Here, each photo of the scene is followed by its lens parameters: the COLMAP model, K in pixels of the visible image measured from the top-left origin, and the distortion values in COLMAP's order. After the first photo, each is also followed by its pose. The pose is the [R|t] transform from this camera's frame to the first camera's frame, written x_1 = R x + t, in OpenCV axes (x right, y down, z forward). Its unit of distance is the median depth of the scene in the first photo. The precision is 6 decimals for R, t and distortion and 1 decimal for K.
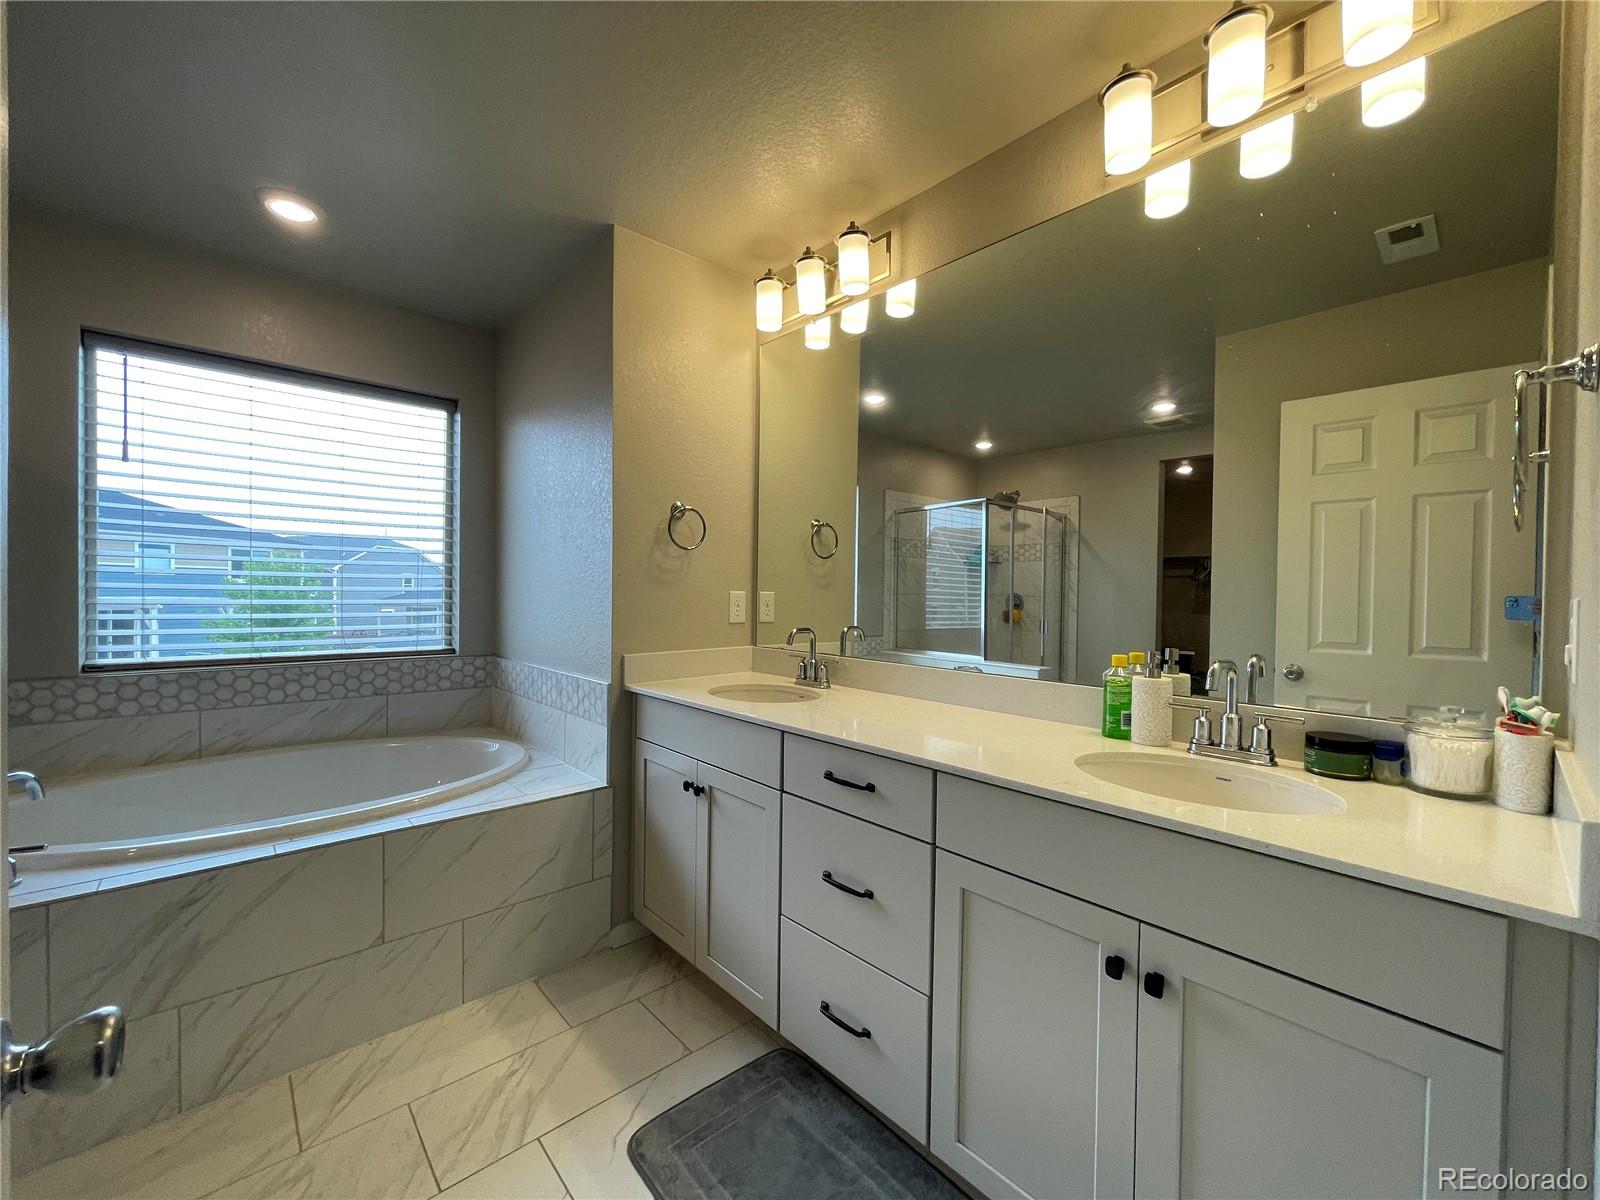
lens RADIAL K [[644.0, 0, 791.6], [0, 644.0, 599.8], [0, 0, 1]] dist [-0.009688, 0.006354]
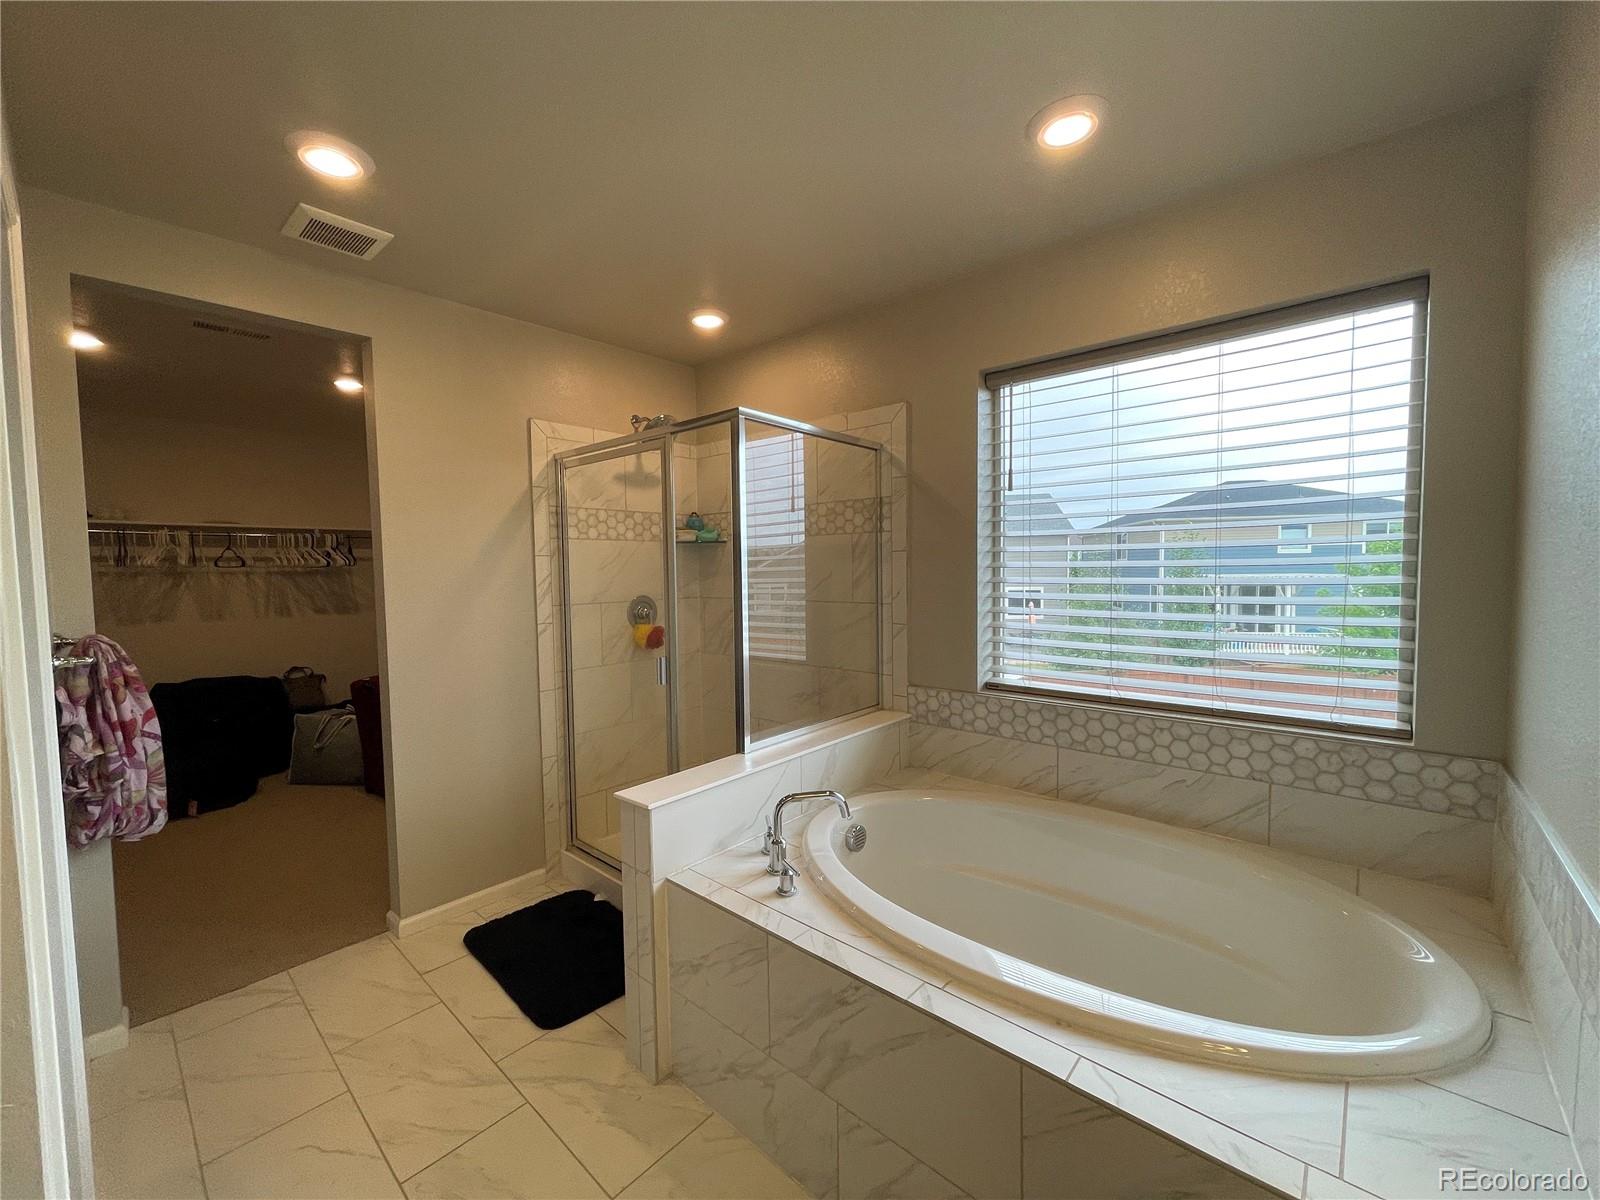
lens RADIAL K [[644.0, 0, 791.6], [0, 644.0, 599.8], [0, 0, 1]] dist [-0.009688, 0.006354]
pose [[0.102884, 0.036983, -0.994006, -0.038910], [0.007242, 0.999254, 0.037928, -0.073200], [0.994667, -0.011101, 0.102539, 0.484776]]
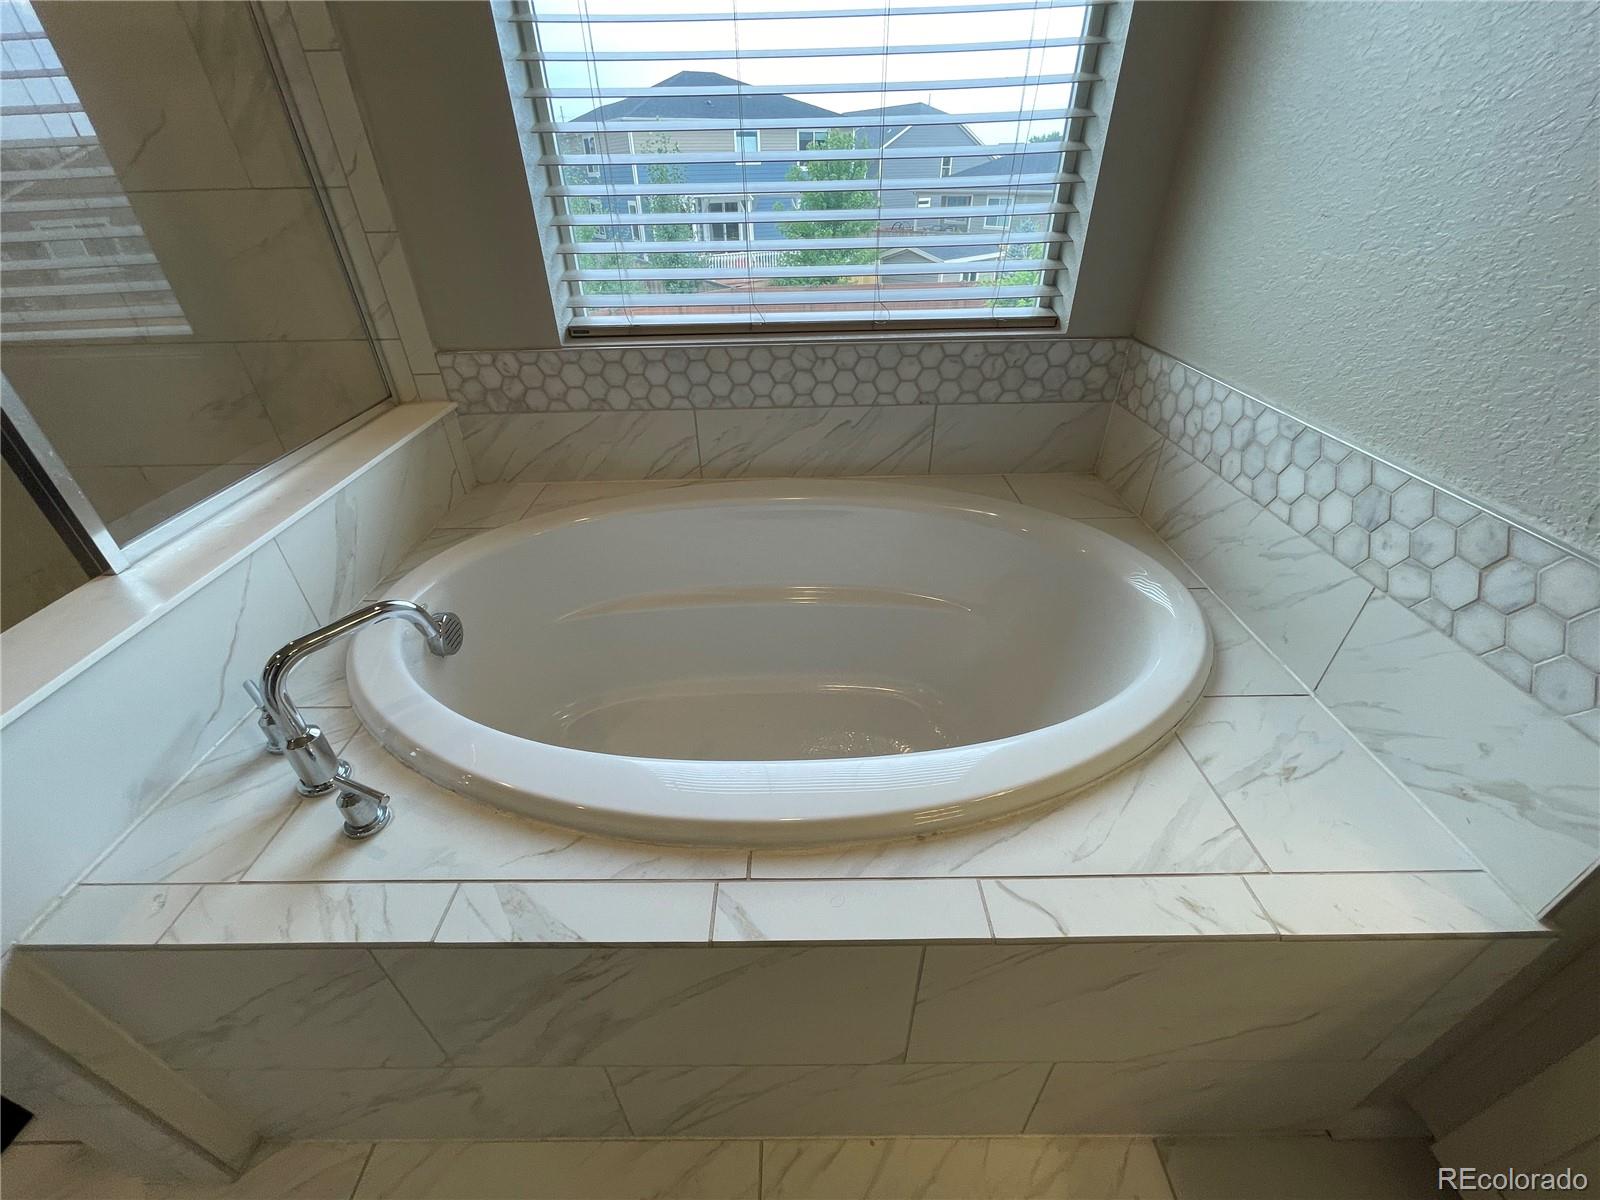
lens RADIAL K [[644.0, 0, 791.6], [0, 644.0, 599.8], [0, 0, 1]] dist [-0.009688, 0.006354]
pose [[0.742036, 0.346355, -0.573952, -0.366326], [0.023486, 0.842227, 0.538612, -0.016846], [0.669949, -0.413149, 0.616828, 0.532538]]
